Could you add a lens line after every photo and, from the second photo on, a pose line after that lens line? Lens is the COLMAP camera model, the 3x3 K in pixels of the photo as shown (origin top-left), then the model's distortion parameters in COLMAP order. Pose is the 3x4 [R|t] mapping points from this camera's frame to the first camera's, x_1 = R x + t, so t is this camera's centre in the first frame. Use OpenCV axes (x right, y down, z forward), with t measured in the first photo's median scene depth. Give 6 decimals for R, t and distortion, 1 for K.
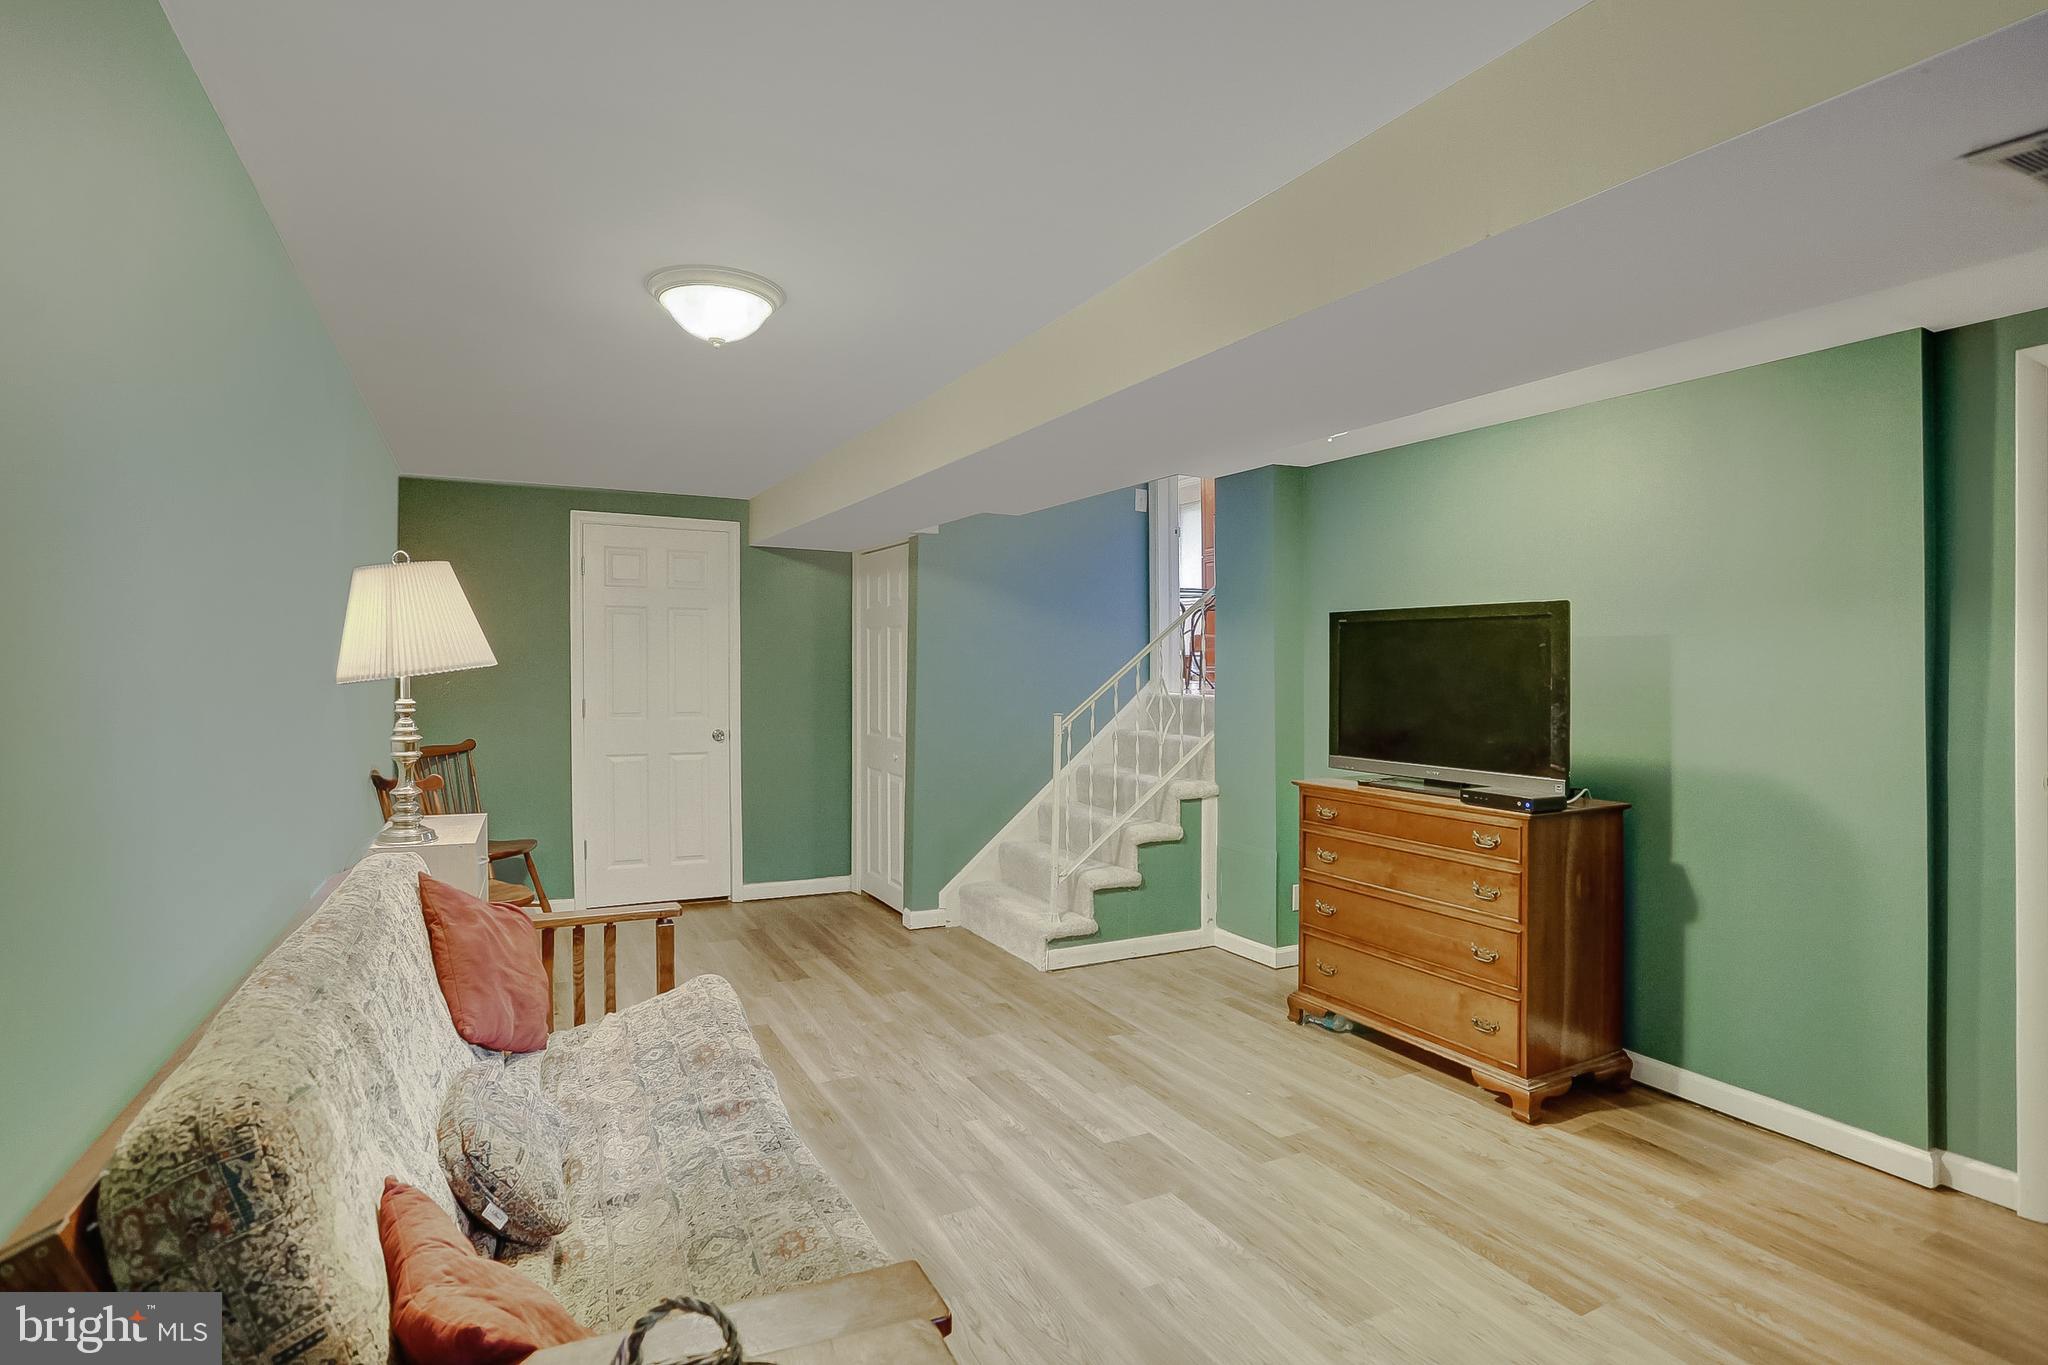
lens RADIAL K [[1013.5, 0, 1019.9], [0, 1013.5, 668.2], [0, 0, 1]] dist [-0.067751, 0.028998]
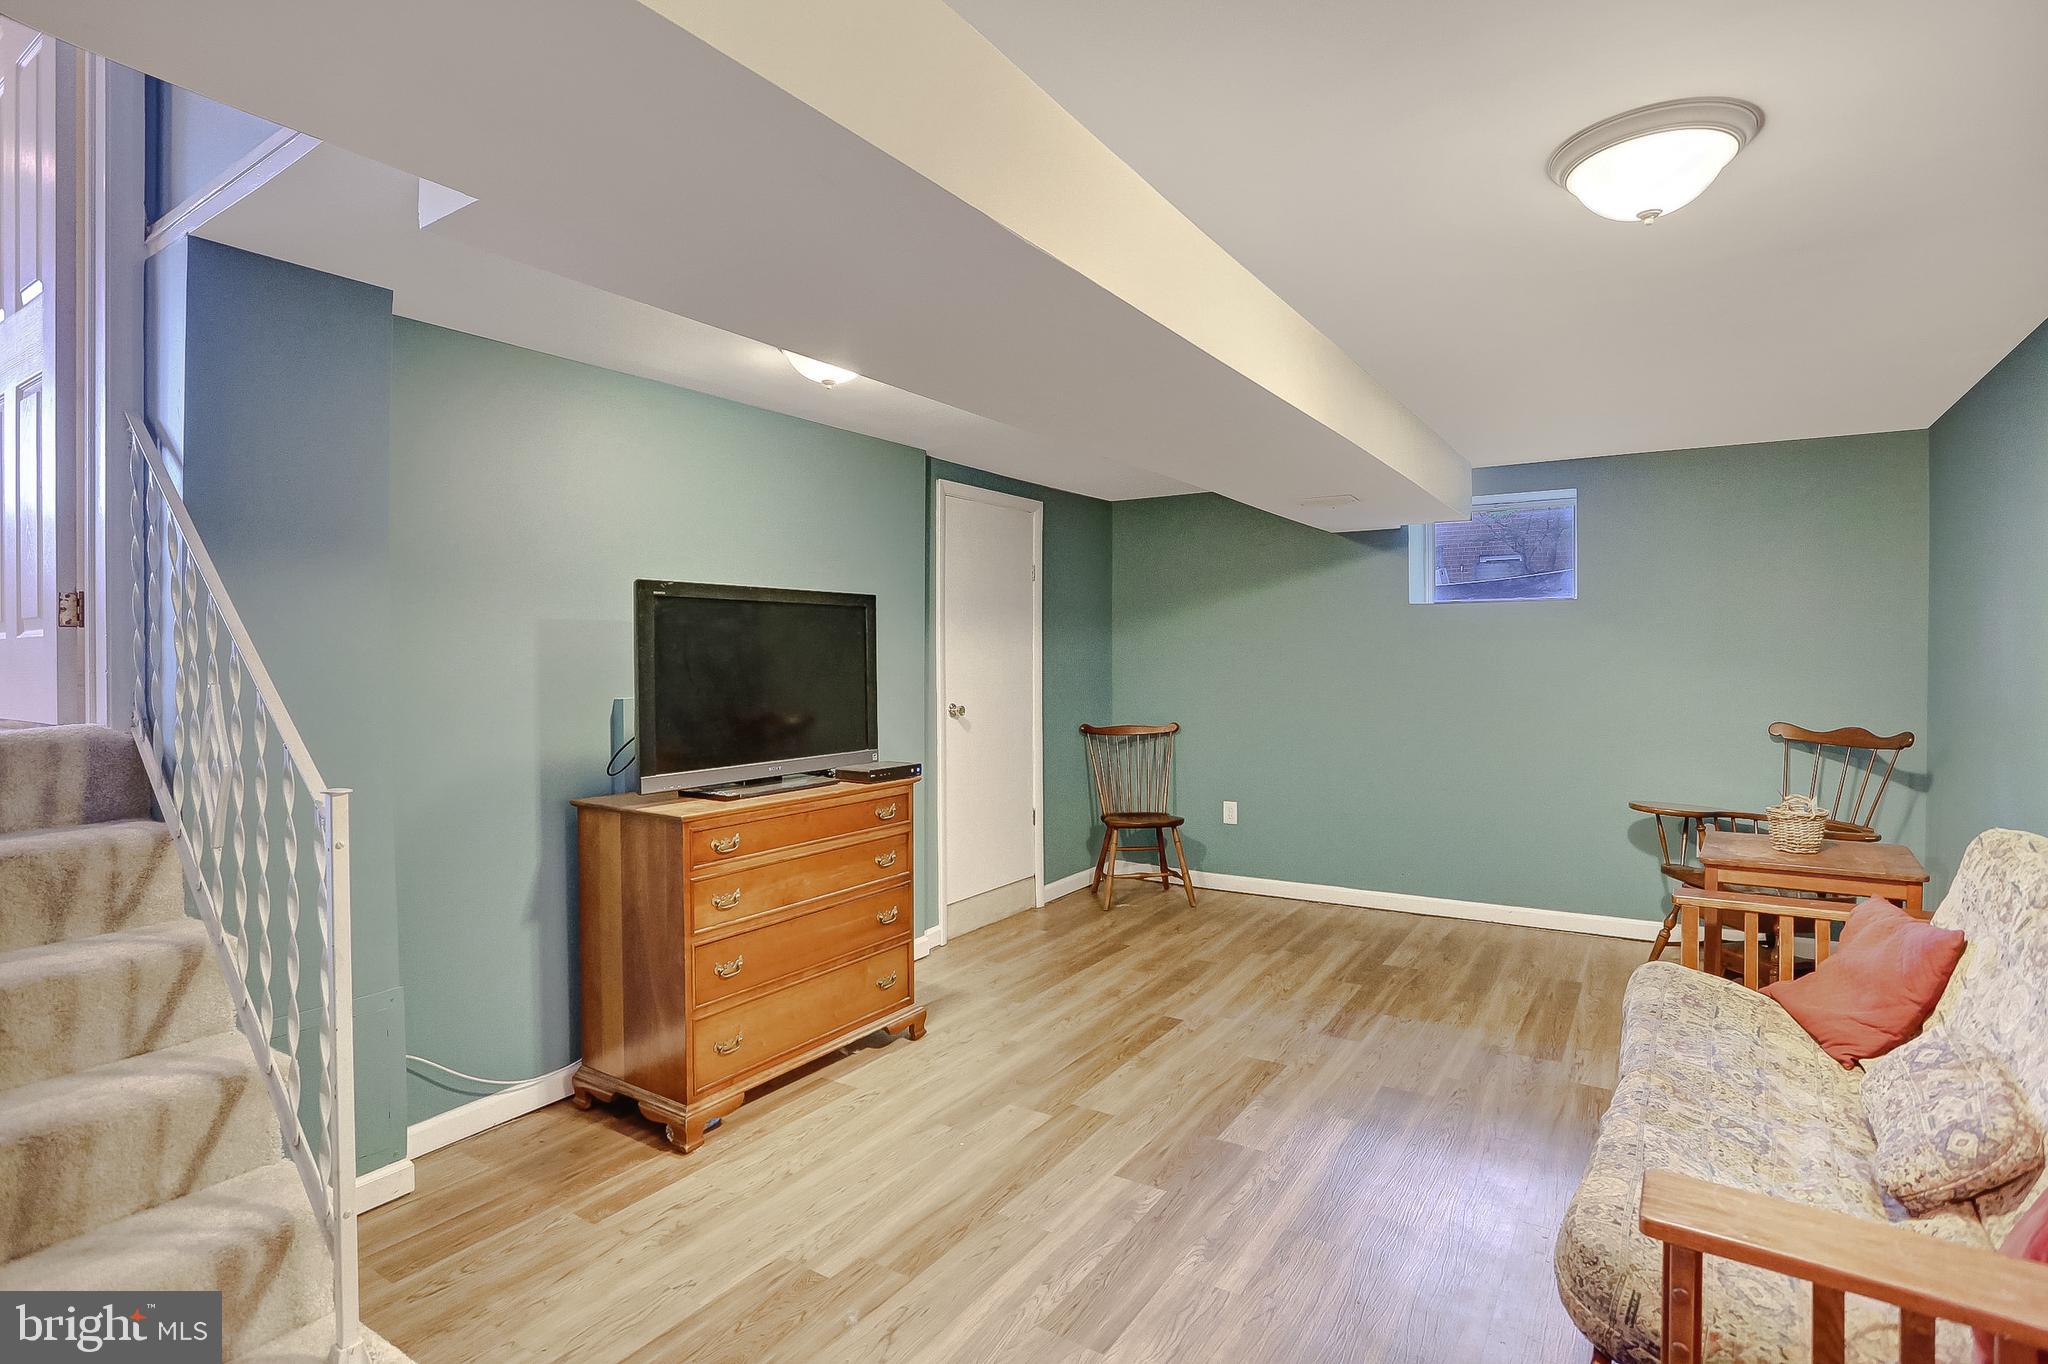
lens RADIAL K [[1013.5, 0, 1019.9], [0, 1013.5, 667.7], [0, 0, 1]] dist [-0.067751, 0.028998]
pose [[-0.485585, -0.015627, 0.874050, -0.604505], [0.003289, 0.999800, 0.019702, -0.006148], [-0.874183, 0.012442, -0.485437, 1.509195]]
